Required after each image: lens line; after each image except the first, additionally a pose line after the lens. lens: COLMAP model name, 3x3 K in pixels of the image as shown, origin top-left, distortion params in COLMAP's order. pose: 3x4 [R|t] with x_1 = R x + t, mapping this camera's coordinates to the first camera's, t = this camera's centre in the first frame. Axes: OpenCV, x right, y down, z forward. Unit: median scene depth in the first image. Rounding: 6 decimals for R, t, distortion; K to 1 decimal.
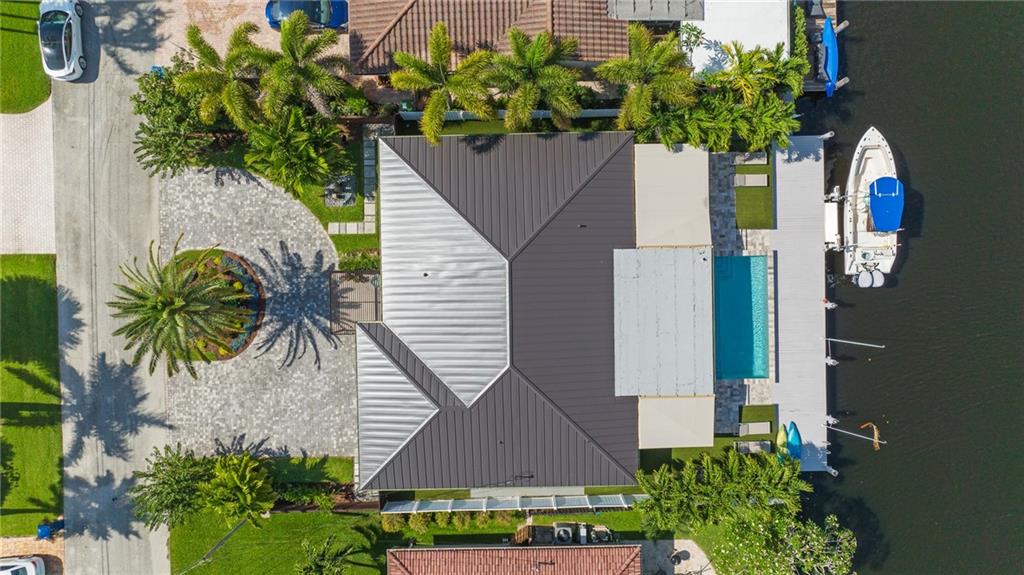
lens RADIAL K [[712.8, 0, 512.0], [0, 712.8, 287.5], [0, 0, 1]] dist [-0.014017, -0.002052]
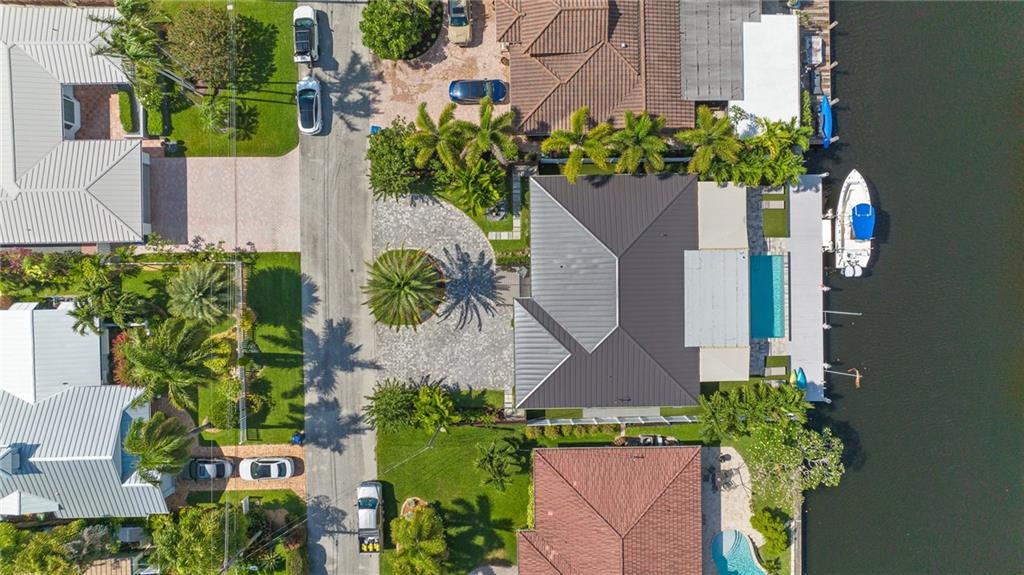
lens RADIAL K [[712.8, 0, 512.0], [0, 712.8, 287.5], [0, 0, 1]] dist [-0.014017, -0.002052]
pose [[0.999991, 0.004017, 0.001324, -0.212057], [-0.004013, 0.999988, -0.002650, 0.028927], [-0.001334, 0.002644, 0.999996, -0.488318]]
